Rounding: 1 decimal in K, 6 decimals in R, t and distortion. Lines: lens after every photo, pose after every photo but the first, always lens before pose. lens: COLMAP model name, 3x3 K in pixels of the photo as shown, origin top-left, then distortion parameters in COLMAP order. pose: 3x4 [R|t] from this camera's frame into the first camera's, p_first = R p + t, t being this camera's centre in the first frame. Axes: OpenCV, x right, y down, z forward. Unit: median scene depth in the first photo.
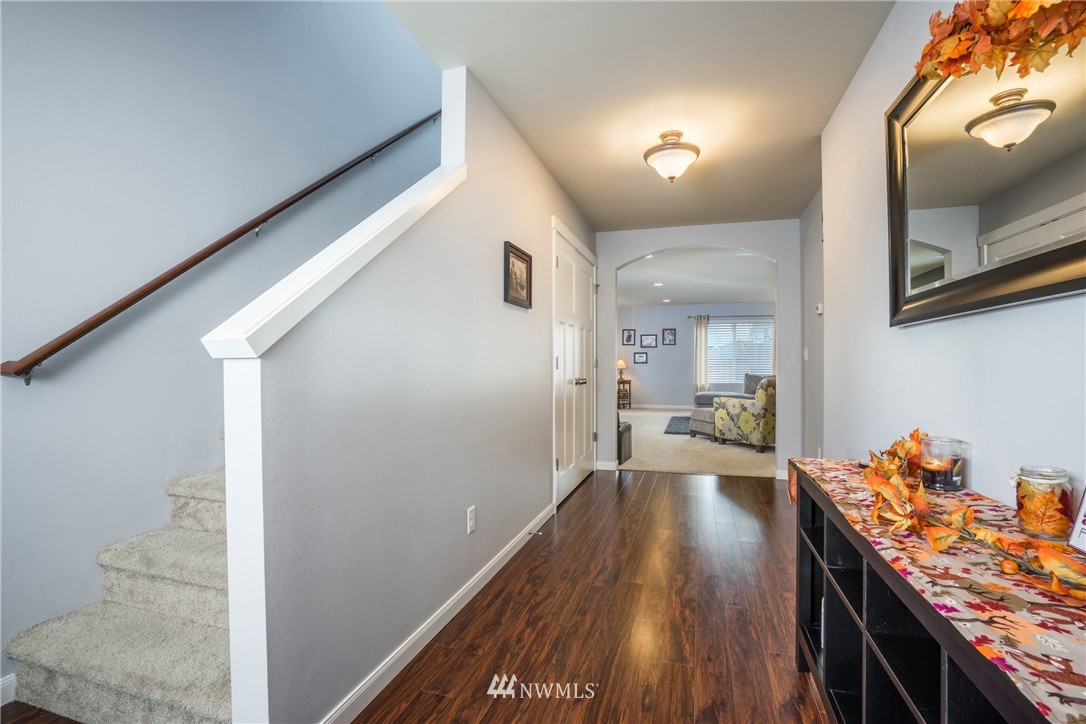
lens RADIAL K [[506.3, 0, 543.4], [0, 506.3, 361.9], [0, 0, 1]] dist [-0.031280, 0.002663]
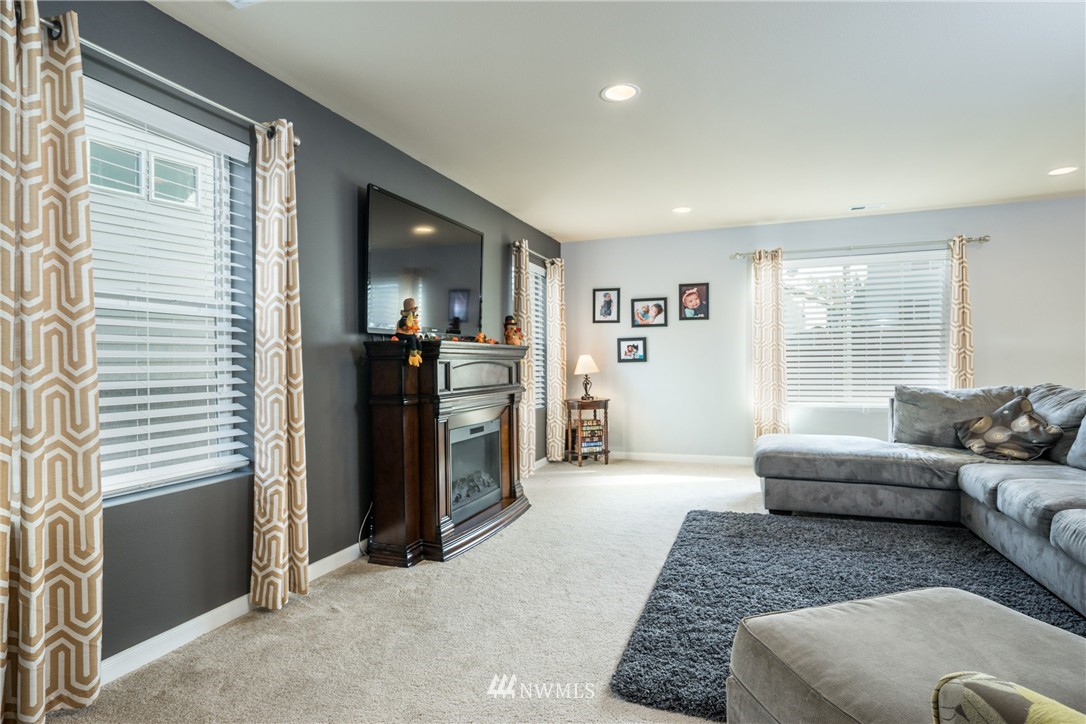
lens RADIAL K [[569.3, 0, 543.1], [0, 569.3, 363.6], [0, 0, 1]] dist [-0.016086, 0.002465]
pose [[0.997784, -0.012909, -0.065267, 0.145888], [0.013276, 0.999898, 0.005192, 0.000876], [0.065193, -0.006047, 0.997854, 0.483514]]
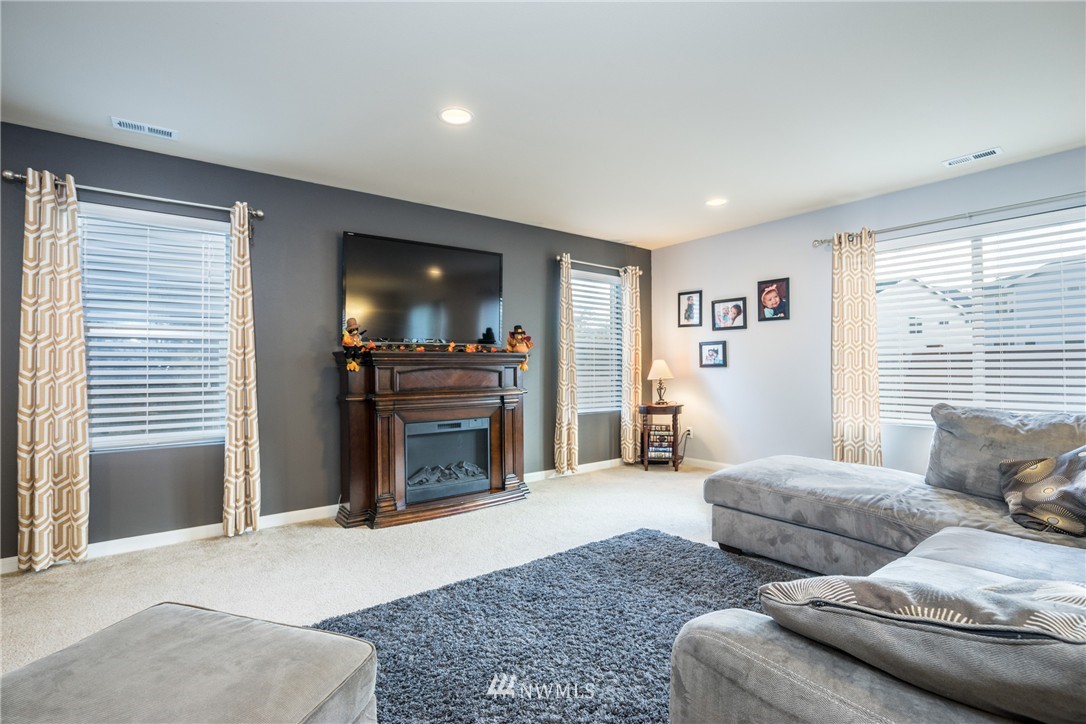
lens RADIAL K [[506.3, 0, 543.3], [0, 506.3, 362.4], [0, 0, 1]] dist [-0.031280, 0.002663]
pose [[0.808414, -0.011732, -0.588497, 0.330772], [0.009512, 0.999931, -0.006868, 0.000620], [0.588537, -0.000046, 0.808470, 0.566896]]
